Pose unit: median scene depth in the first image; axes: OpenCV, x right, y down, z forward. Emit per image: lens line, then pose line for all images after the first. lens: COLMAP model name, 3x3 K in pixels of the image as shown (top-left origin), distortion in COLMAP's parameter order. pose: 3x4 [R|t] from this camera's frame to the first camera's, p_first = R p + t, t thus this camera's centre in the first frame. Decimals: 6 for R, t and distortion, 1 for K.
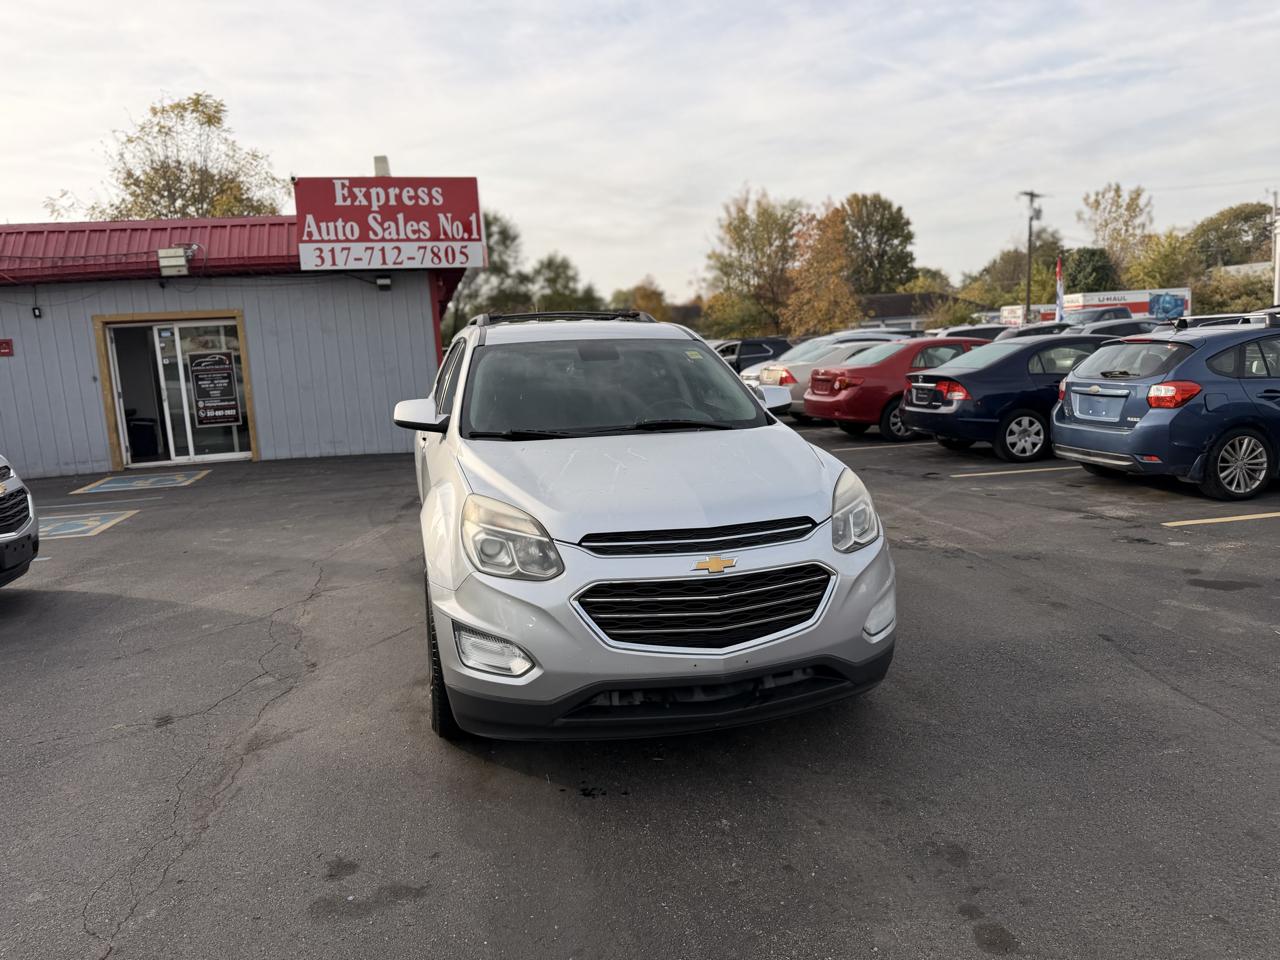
lens RADIAL K [[903.5, 0, 646.7], [0, 903.5, 487.5], [0, 0, 1]] dist [0.036455, -0.047709]
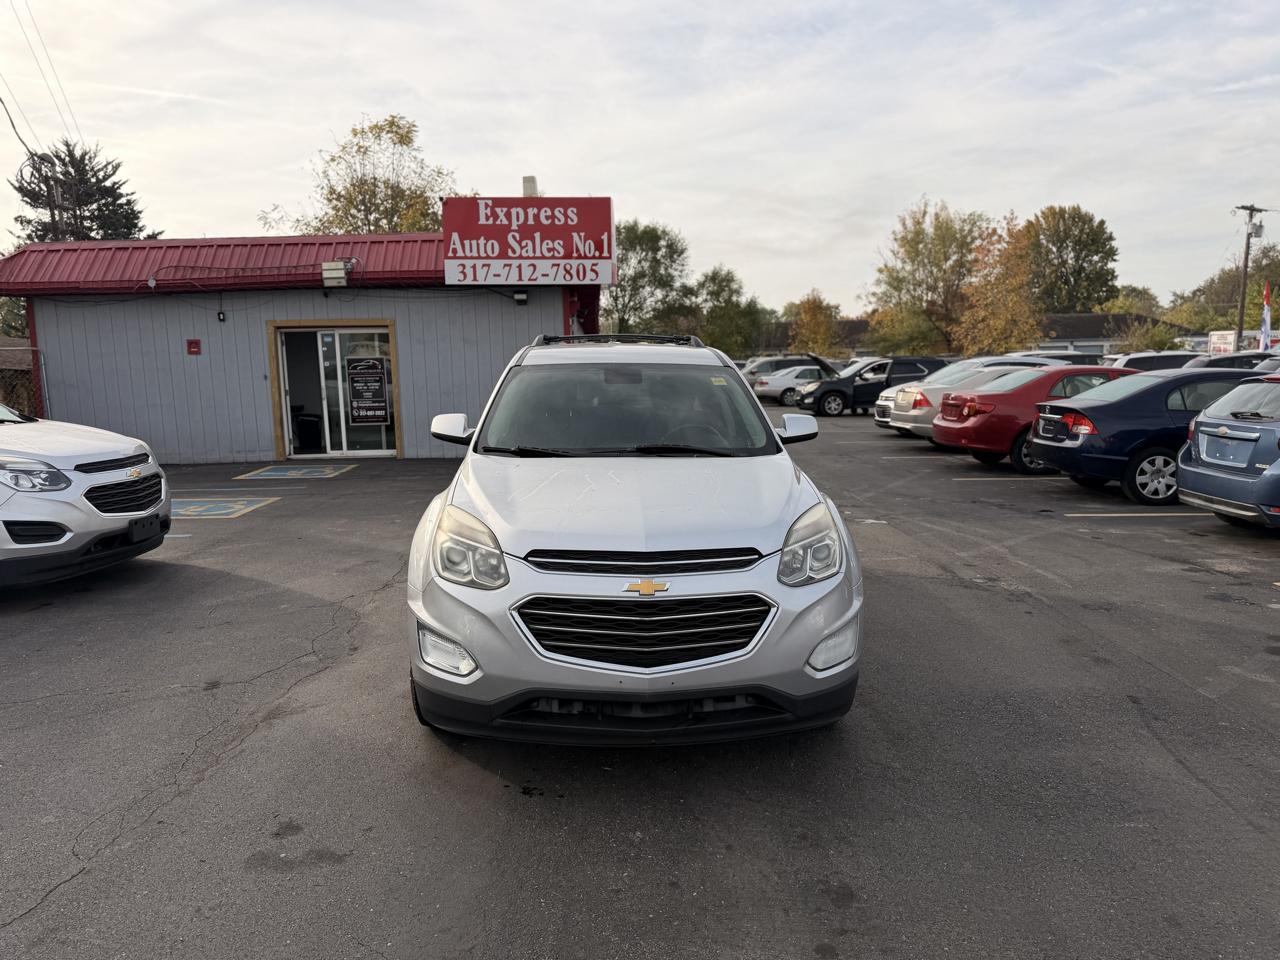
lens RADIAL K [[903.5, 0, 634.9], [0, 903.5, 488.9], [0, 0, 1]] dist [0.036455, -0.047709]
pose [[0.979533, 0.059889, -0.192170, 0.063523], [-0.062047, 0.998060, -0.005227, -0.005580], [0.191484, 0.017043, 0.981348, -0.007984]]
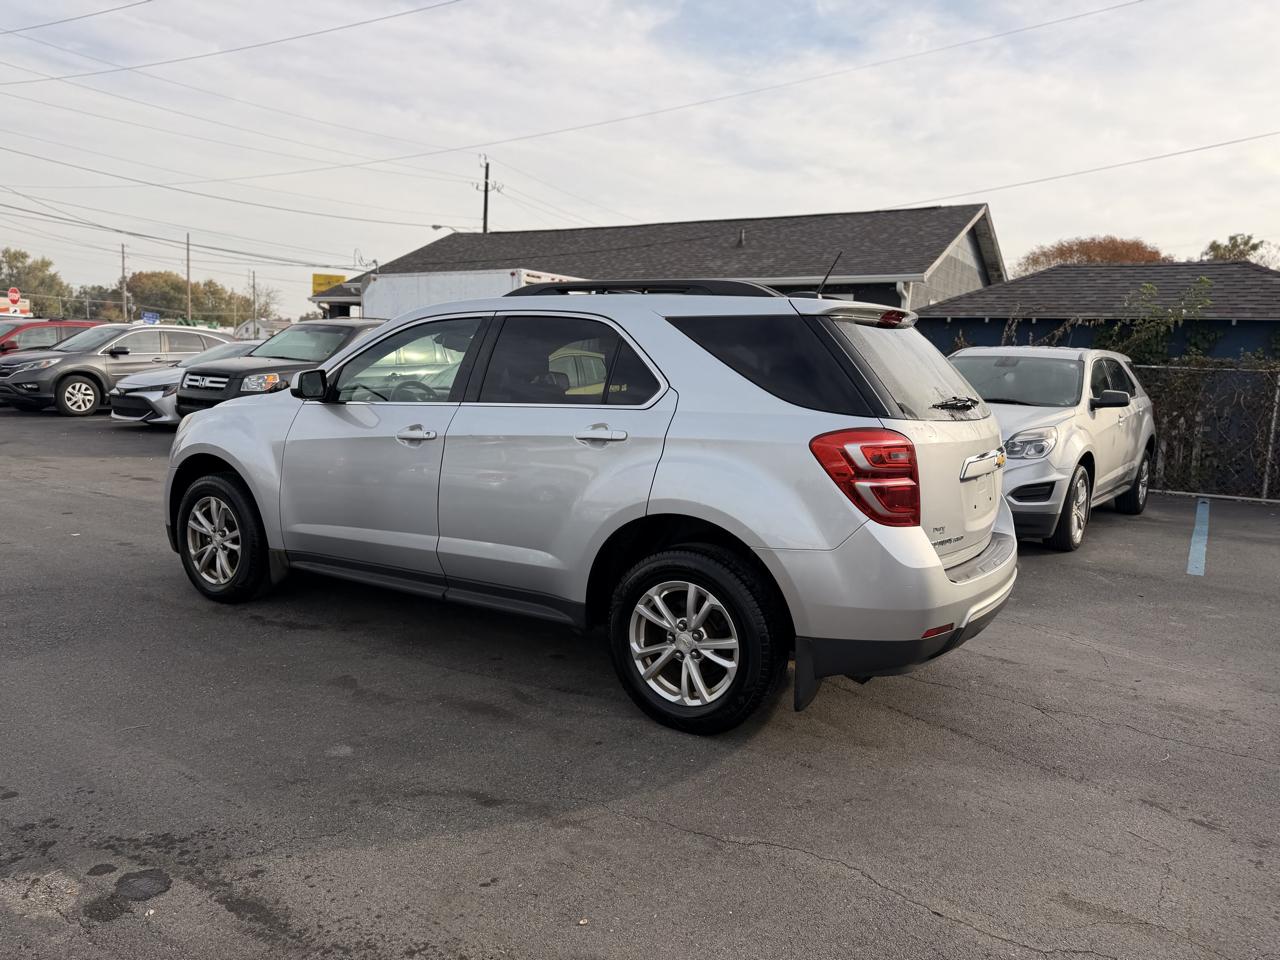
lens RADIAL K [[903.5, 0, 646.1], [0, 903.5, 476.5], [0, 0, 1]] dist [0.036455, -0.047709]
pose [[-0.724592, 0.098717, -0.682072, 0.209580], [-0.120207, 0.956414, 0.266124, -0.116748], [0.678614, 0.274820, -0.681144, 0.745893]]
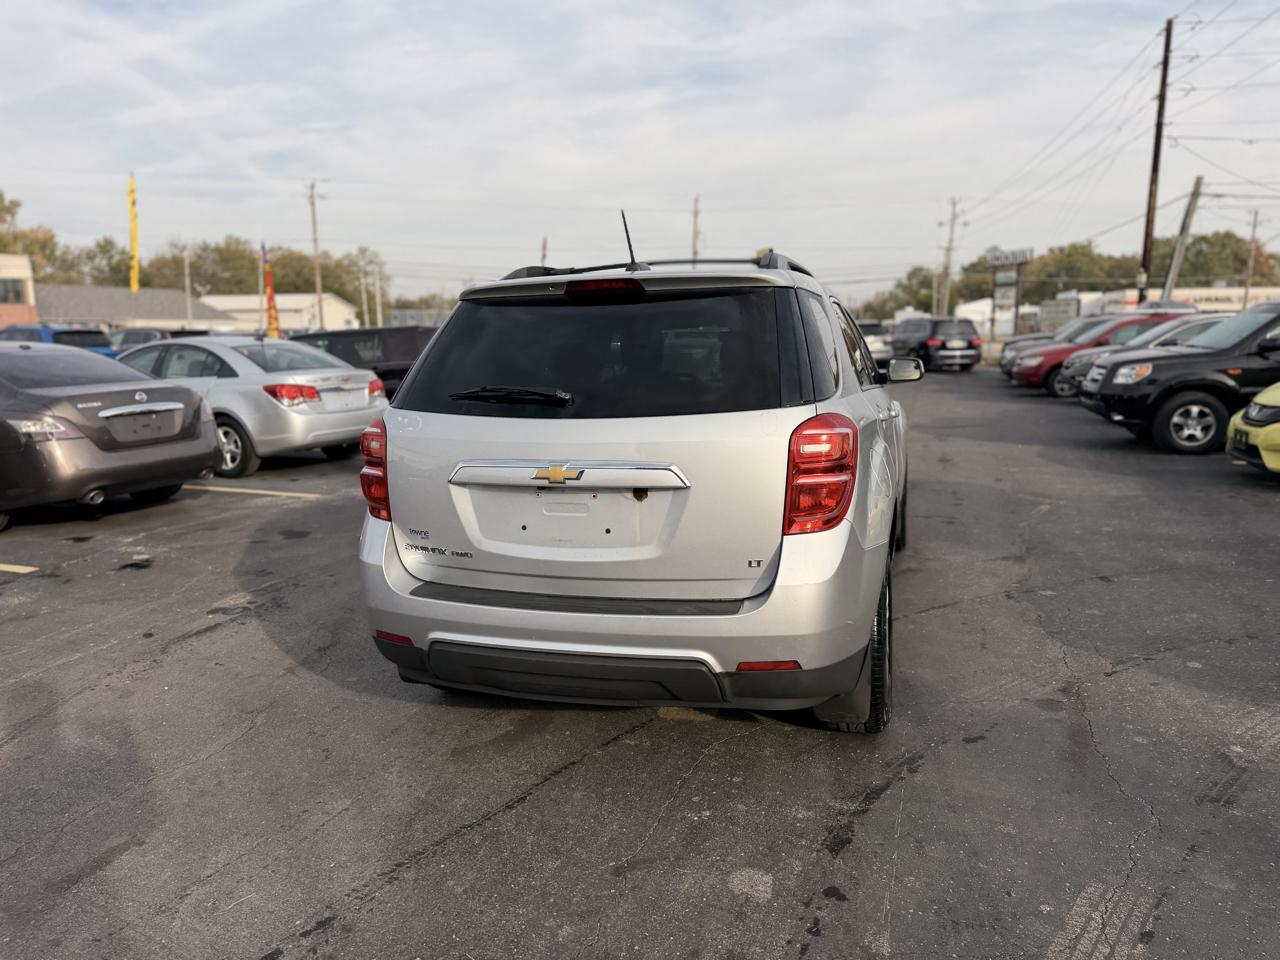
lens RADIAL K [[903.5, 0, 646.2], [0, 903.5, 485.8], [0, 0, 1]] dist [0.036455, -0.047709]
pose [[-0.850159, -0.030204, 0.525659, -0.215611], [0.133813, 0.953180, 0.271188, -0.109502], [-0.509238, 0.300893, -0.806313, 0.785838]]
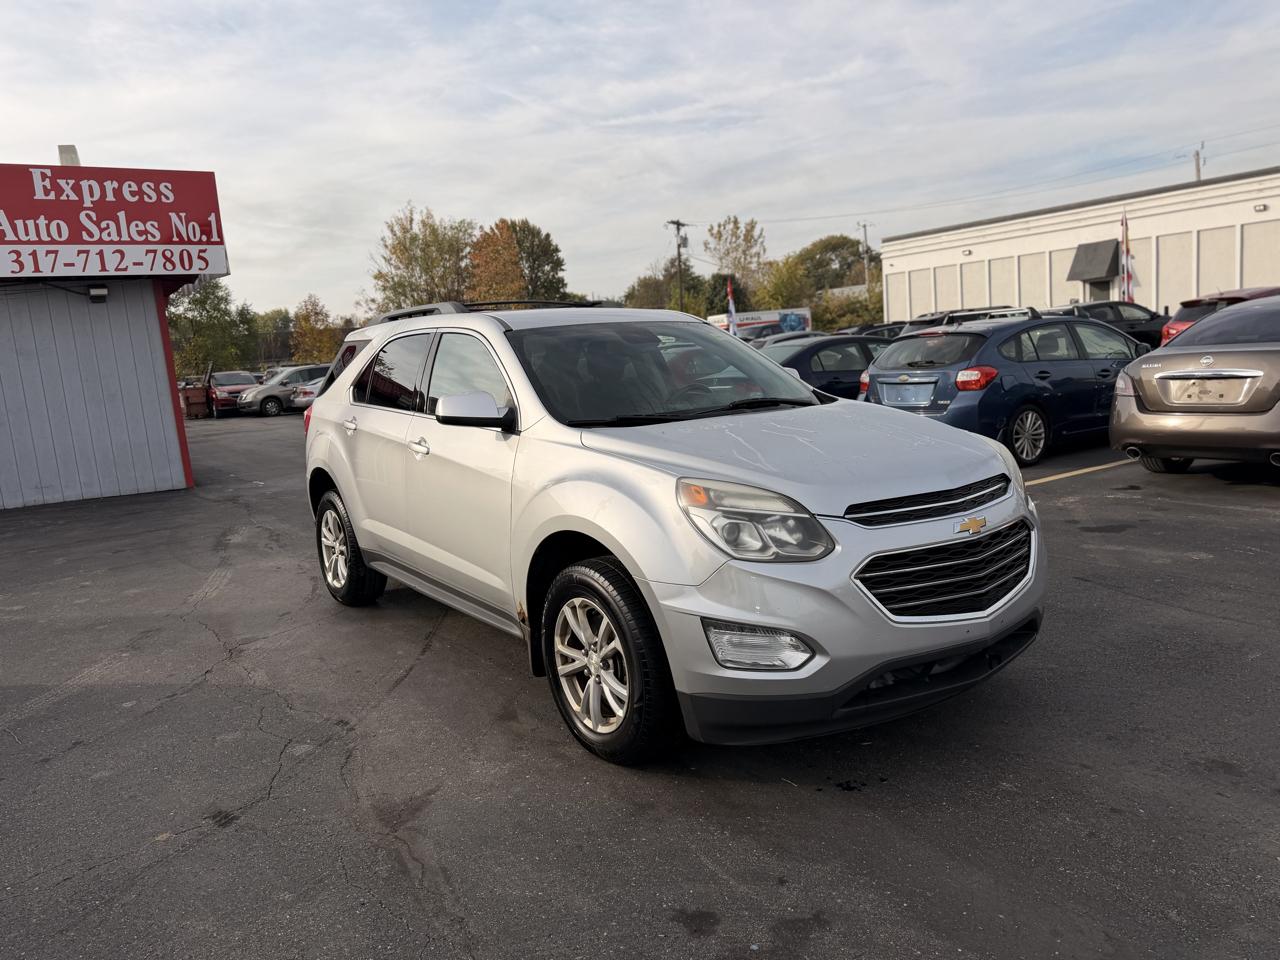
lens RADIAL K [[903.5, 0, 631.6], [0, 903.5, 496.4], [0, 0, 1]] dist [0.036455, -0.047709]
pose [[0.935150, -0.081242, 0.344811, -0.147947], [0.087018, 0.996206, -0.001278, 0.006036], [-0.343399, 0.031200, 0.938671, 0.051163]]
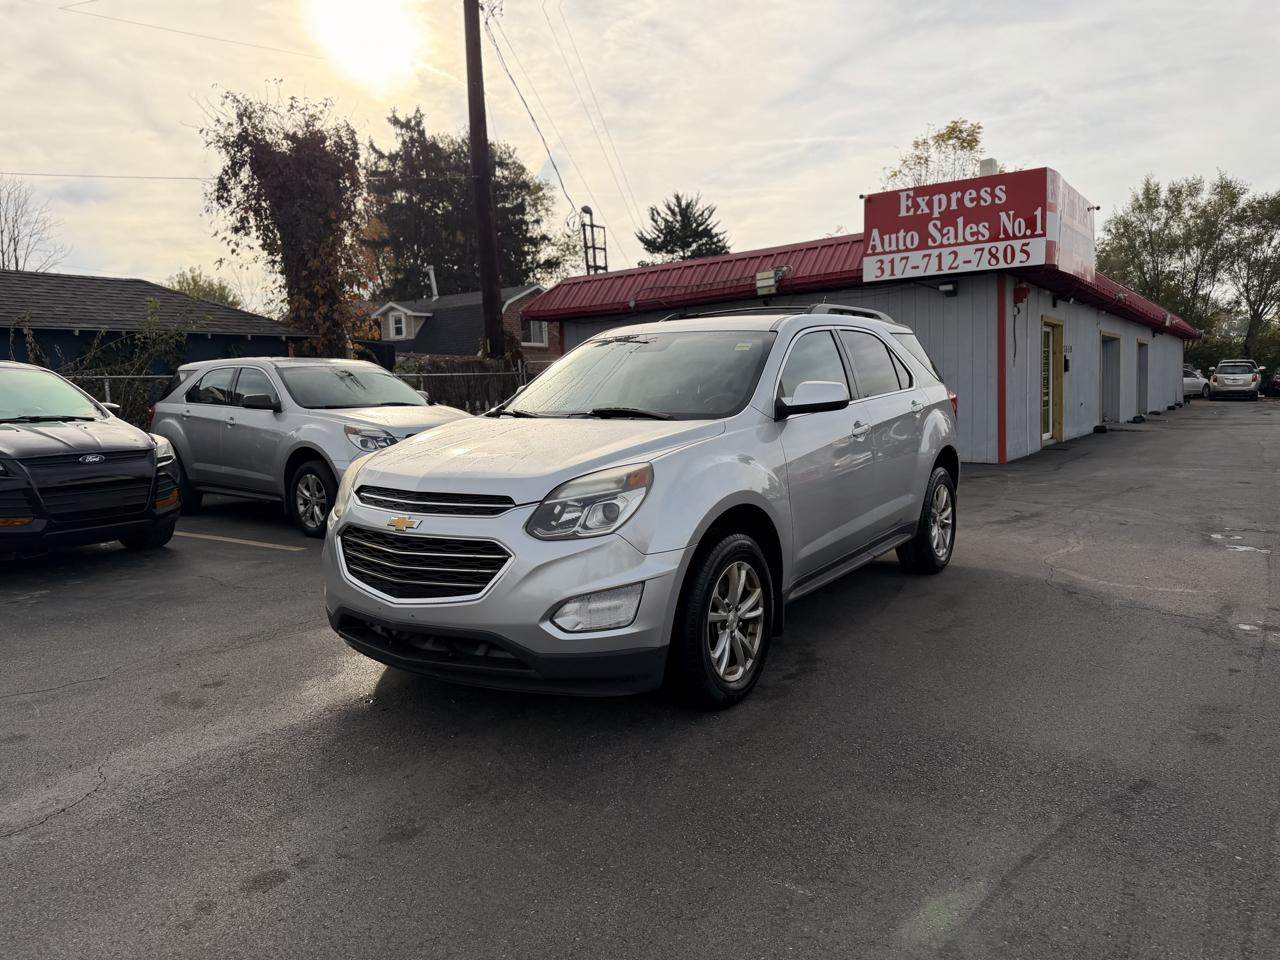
lens RADIAL K [[903.5, 0, 638.1], [0, 903.5, 479.7], [0, 0, 1]] dist [0.036455, -0.047709]
pose [[0.658697, 0.100391, -0.745681, 0.273257], [-0.117934, 0.992584, 0.029455, -0.008973], [0.743108, 0.068539, 0.665652, 0.114366]]
